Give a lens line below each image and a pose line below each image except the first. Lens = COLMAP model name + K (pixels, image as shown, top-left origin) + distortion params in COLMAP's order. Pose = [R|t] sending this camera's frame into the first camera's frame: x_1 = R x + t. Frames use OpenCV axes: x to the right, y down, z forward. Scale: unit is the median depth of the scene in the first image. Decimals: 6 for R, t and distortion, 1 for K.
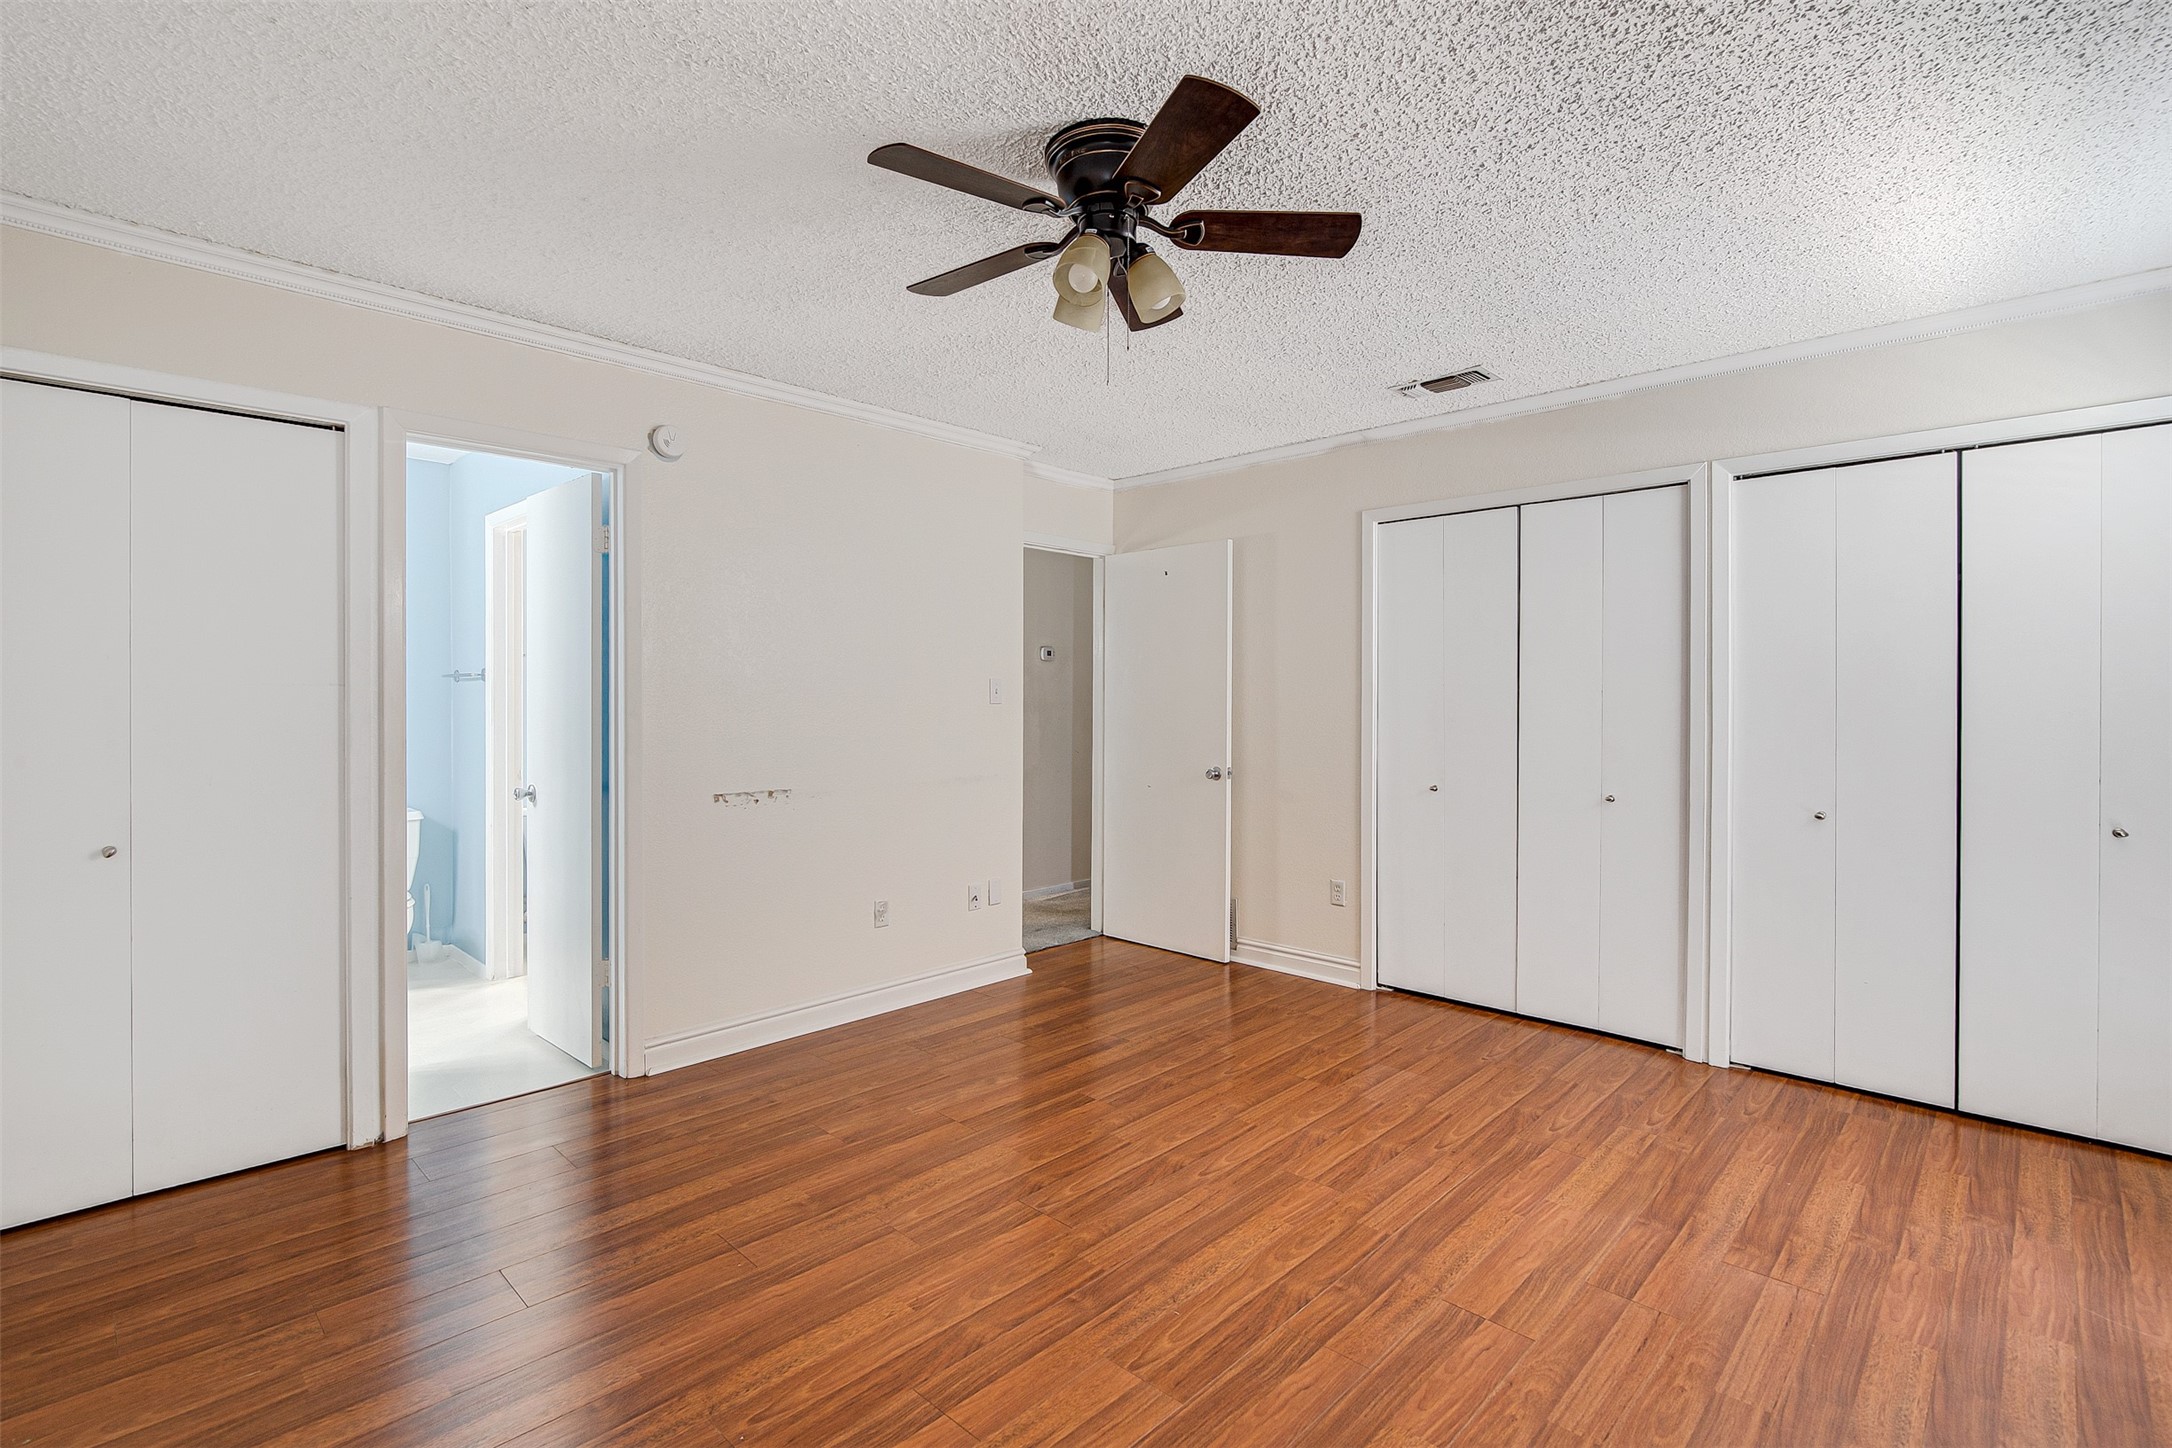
lens RADIAL K [[1004.8, 0, 1085.9], [0, 1004.8, 714.2], [0, 0, 1]] dist [-0.007471, 0.001779]
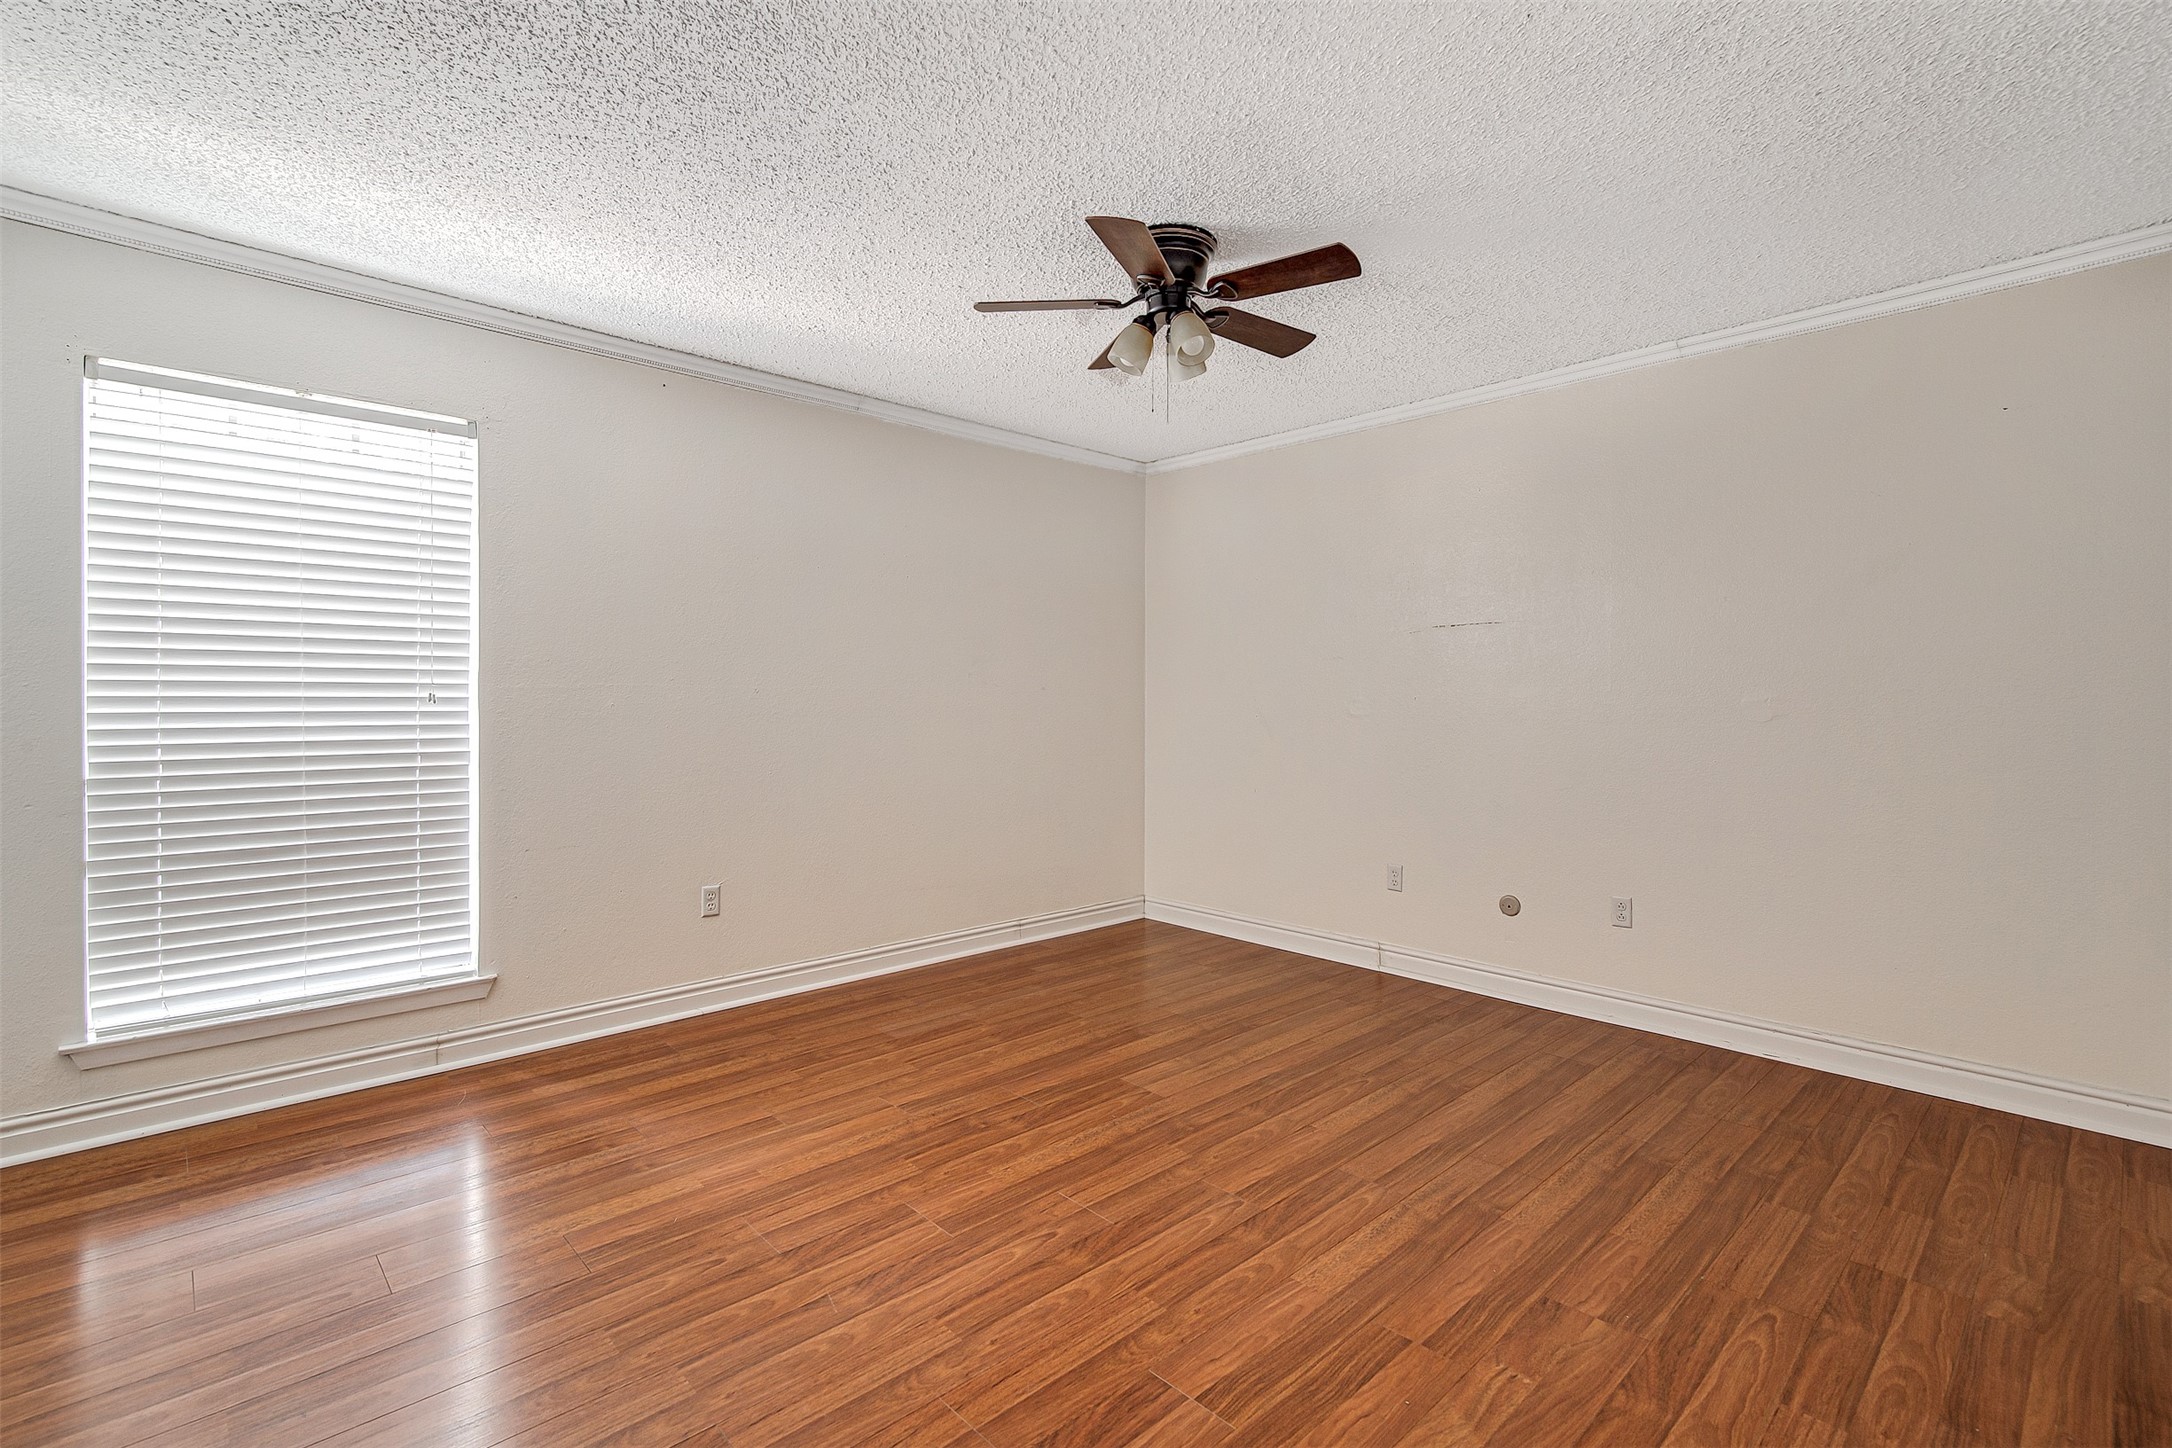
lens RADIAL K [[1004.8, 0, 1086.0], [0, 1004.8, 716.0], [0, 0, 1]] dist [-0.007471, 0.001779]
pose [[-0.998938, -0.004314, 0.045865, 0.057932], [-0.002888, 0.999512, 0.031101, 0.008070], [-0.045976, 0.030935, -0.998463, 1.991137]]
